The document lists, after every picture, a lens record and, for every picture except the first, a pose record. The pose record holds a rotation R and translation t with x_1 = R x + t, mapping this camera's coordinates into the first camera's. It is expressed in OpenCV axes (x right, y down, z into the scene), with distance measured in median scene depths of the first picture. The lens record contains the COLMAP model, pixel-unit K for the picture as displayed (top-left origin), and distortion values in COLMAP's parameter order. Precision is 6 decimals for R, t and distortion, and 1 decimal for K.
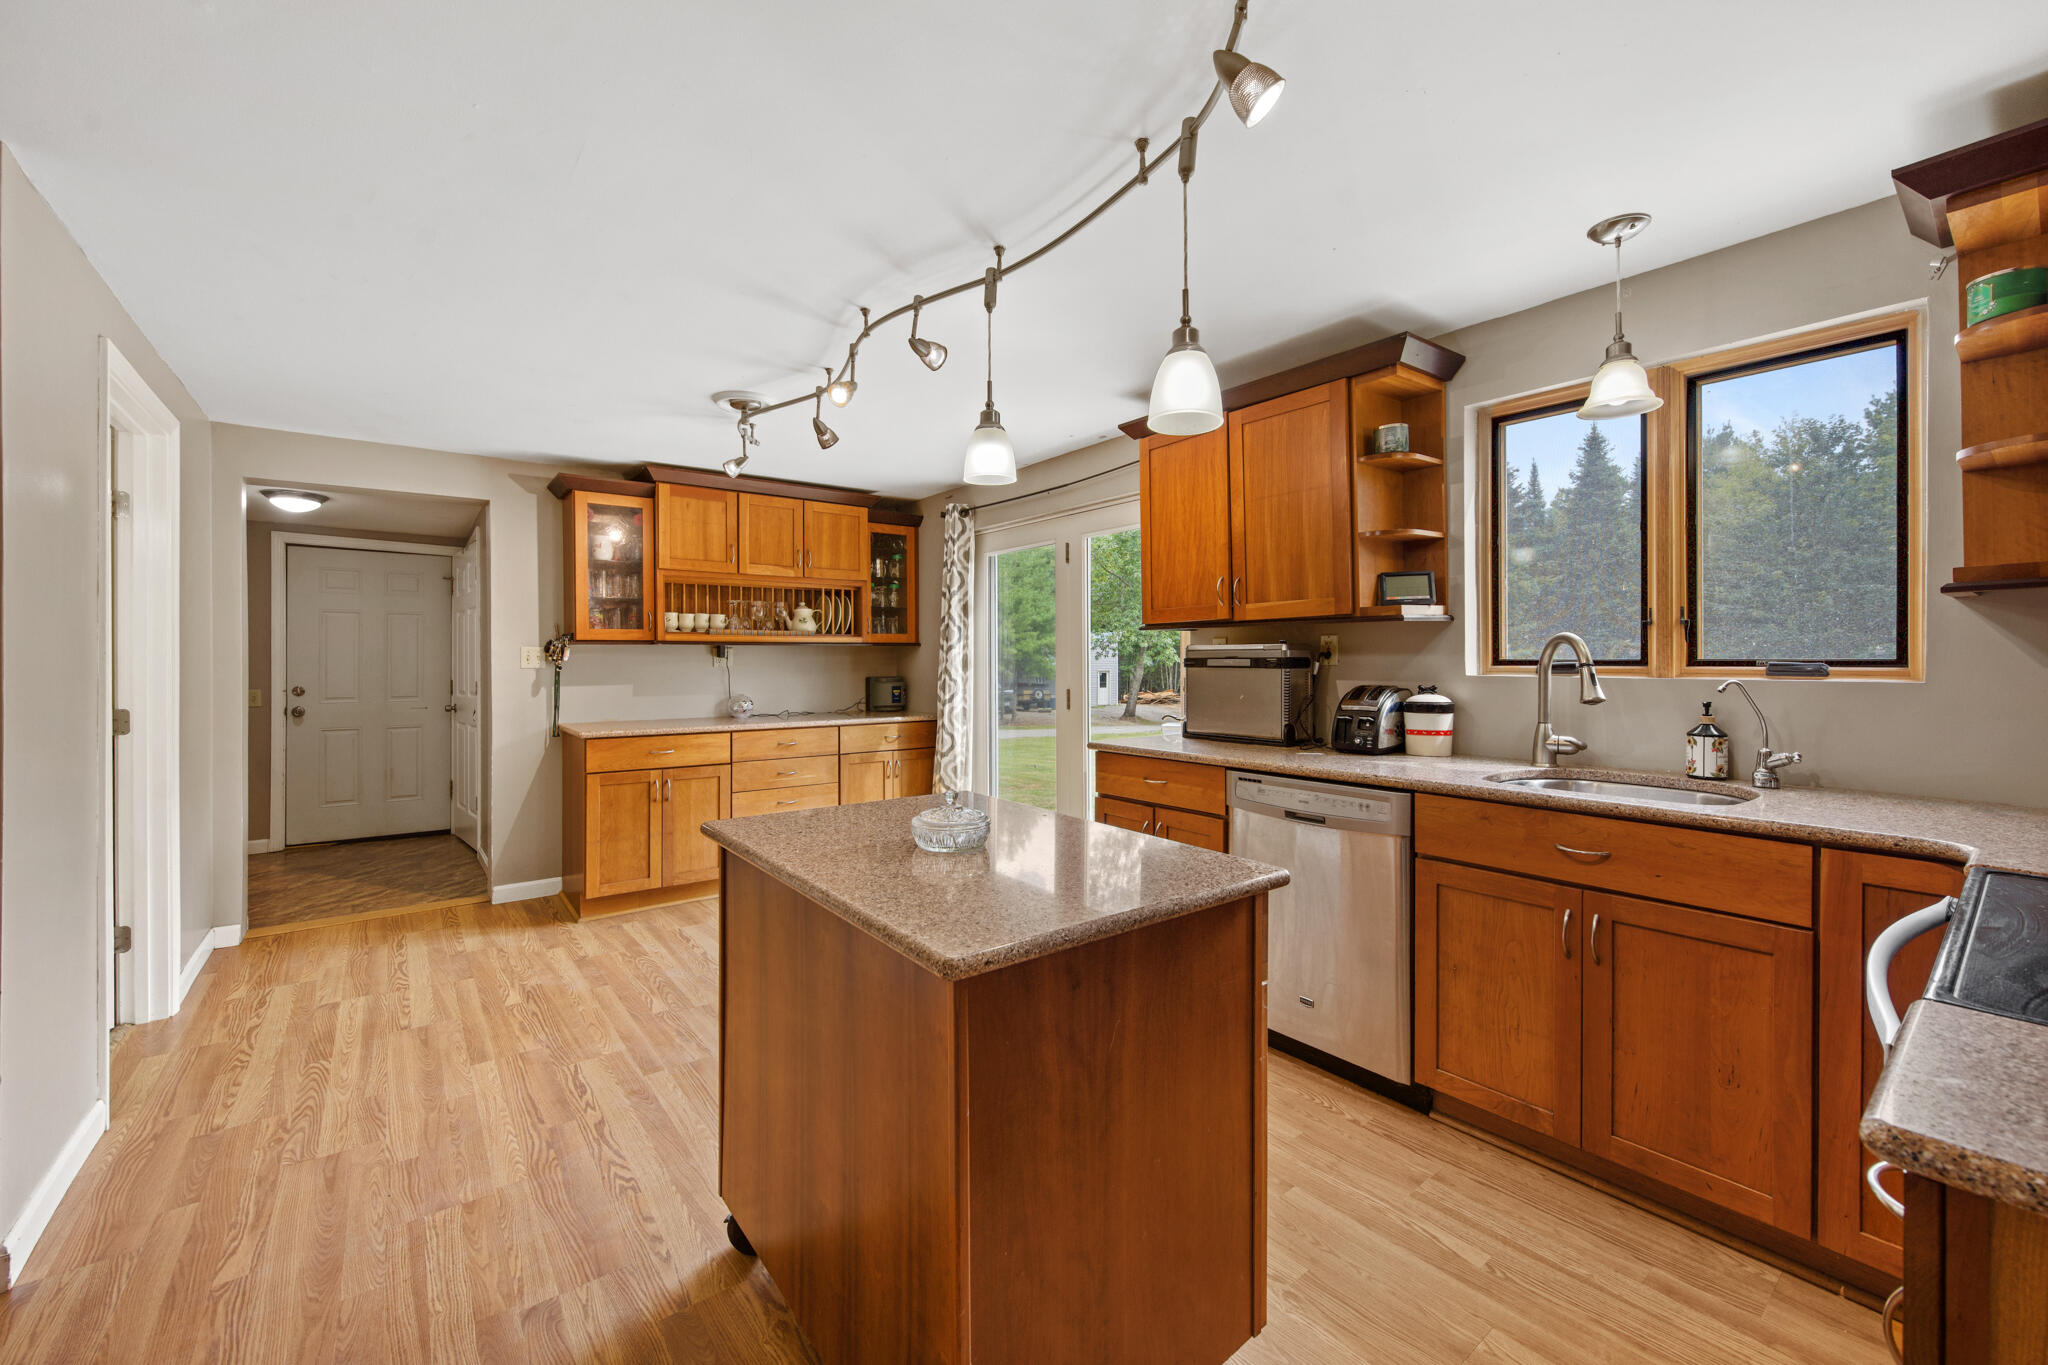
lens RADIAL K [[821.6, 0, 1037.0], [0, 821.6, 672.3], [0, 0, 1]] dist [0.000828, -0.000192]
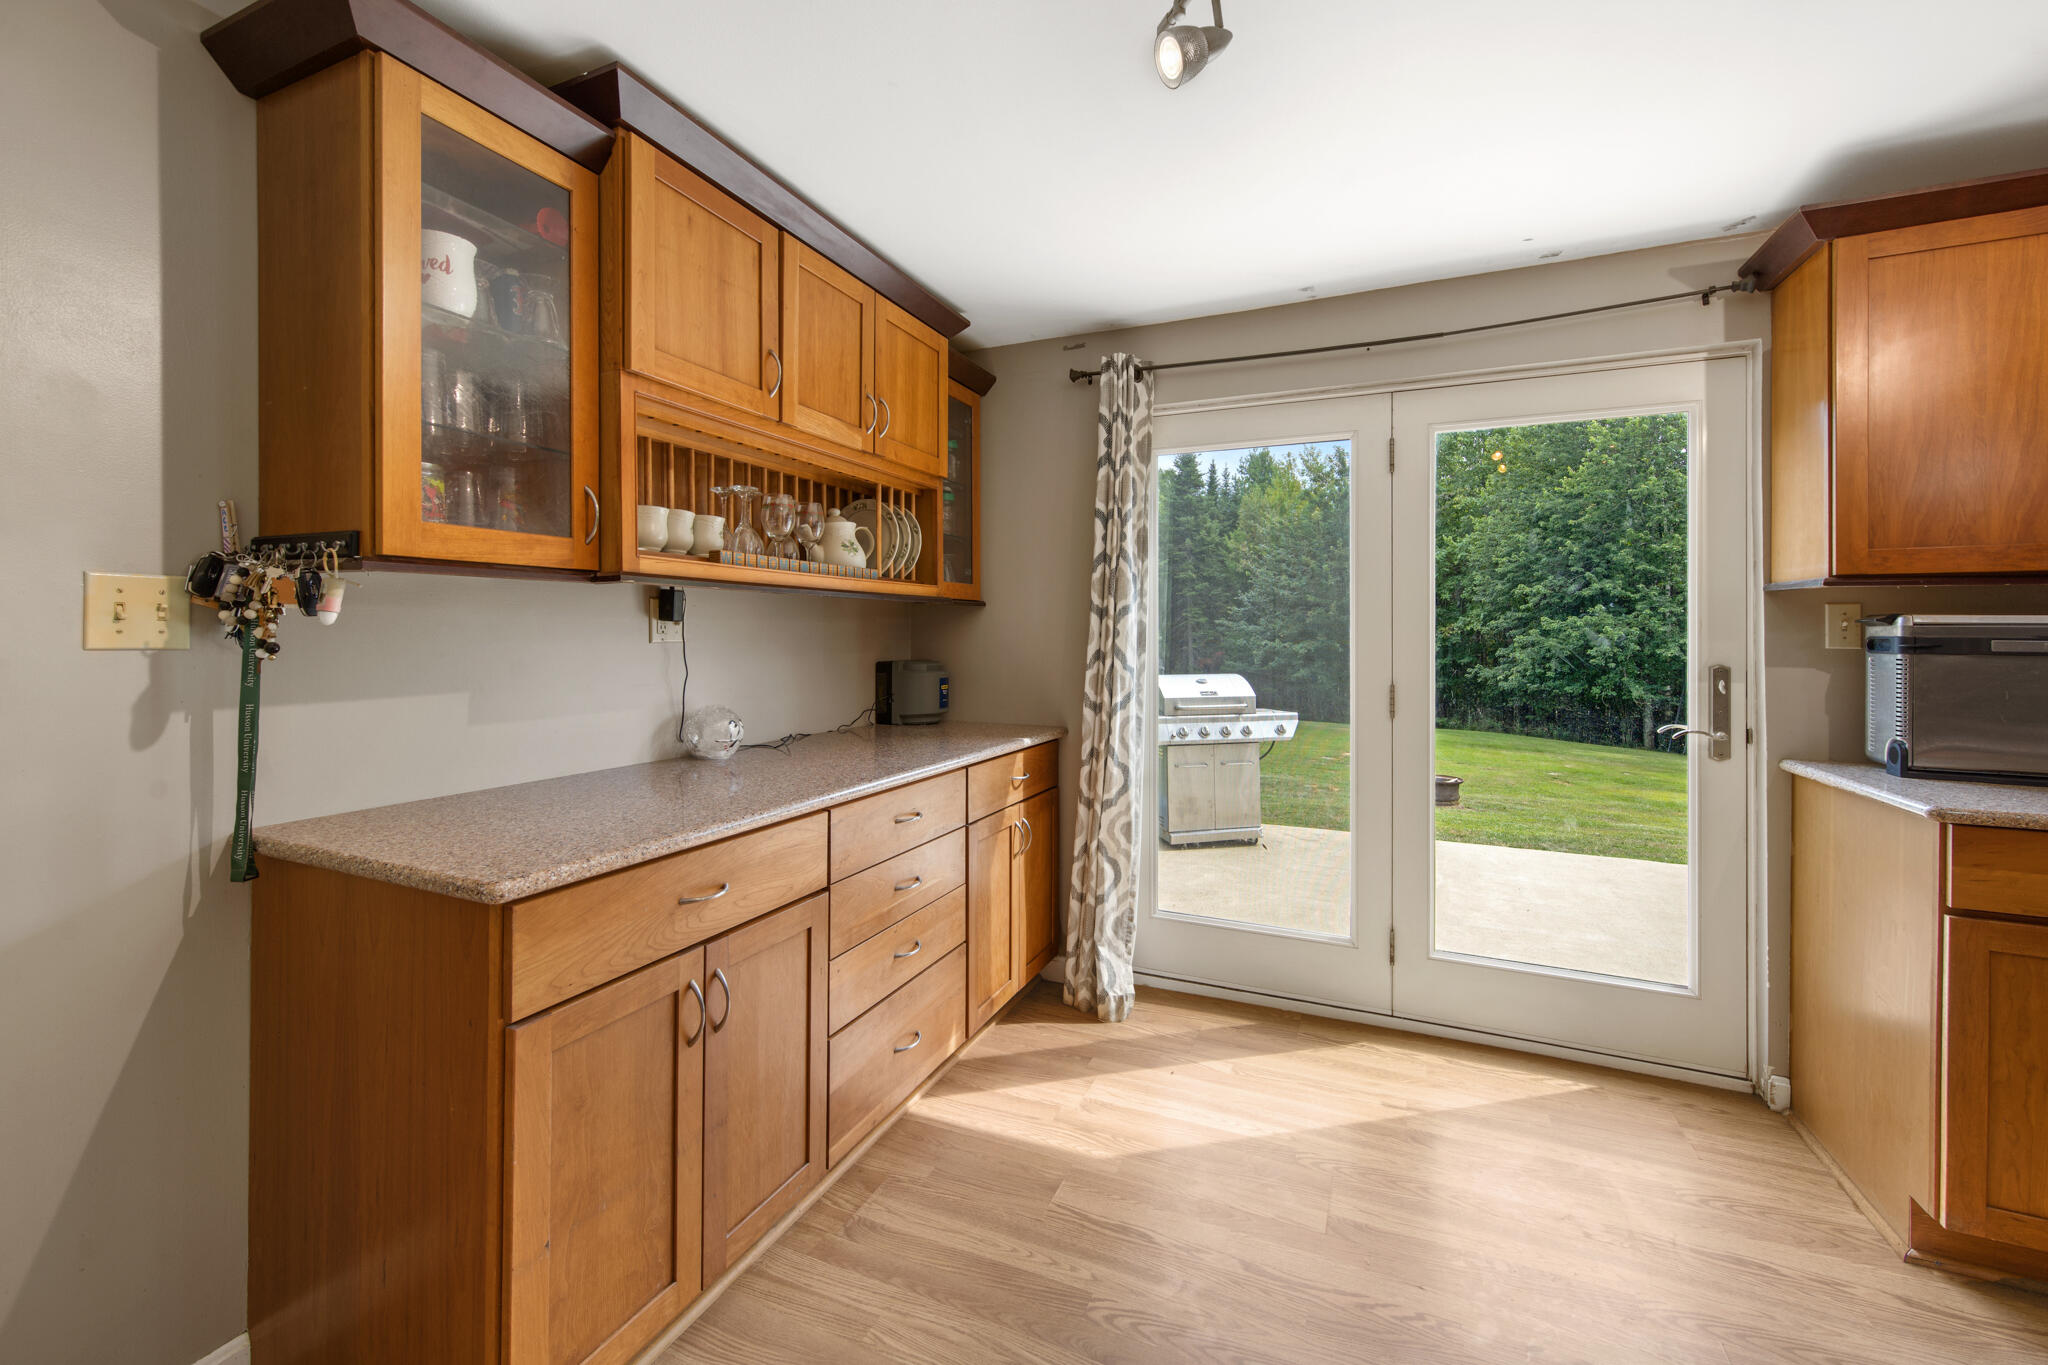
lens RADIAL K [[821.6, 0, 1023.7], [0, 821.6, 640.3], [0, 0, 1]] dist [0.000828, -0.000192]
pose [[0.881296, 0.006088, 0.472525, -0.427997], [-0.004504, 0.999980, -0.004484, -0.007035], [-0.472543, 0.001823, 0.881306, 0.541845]]
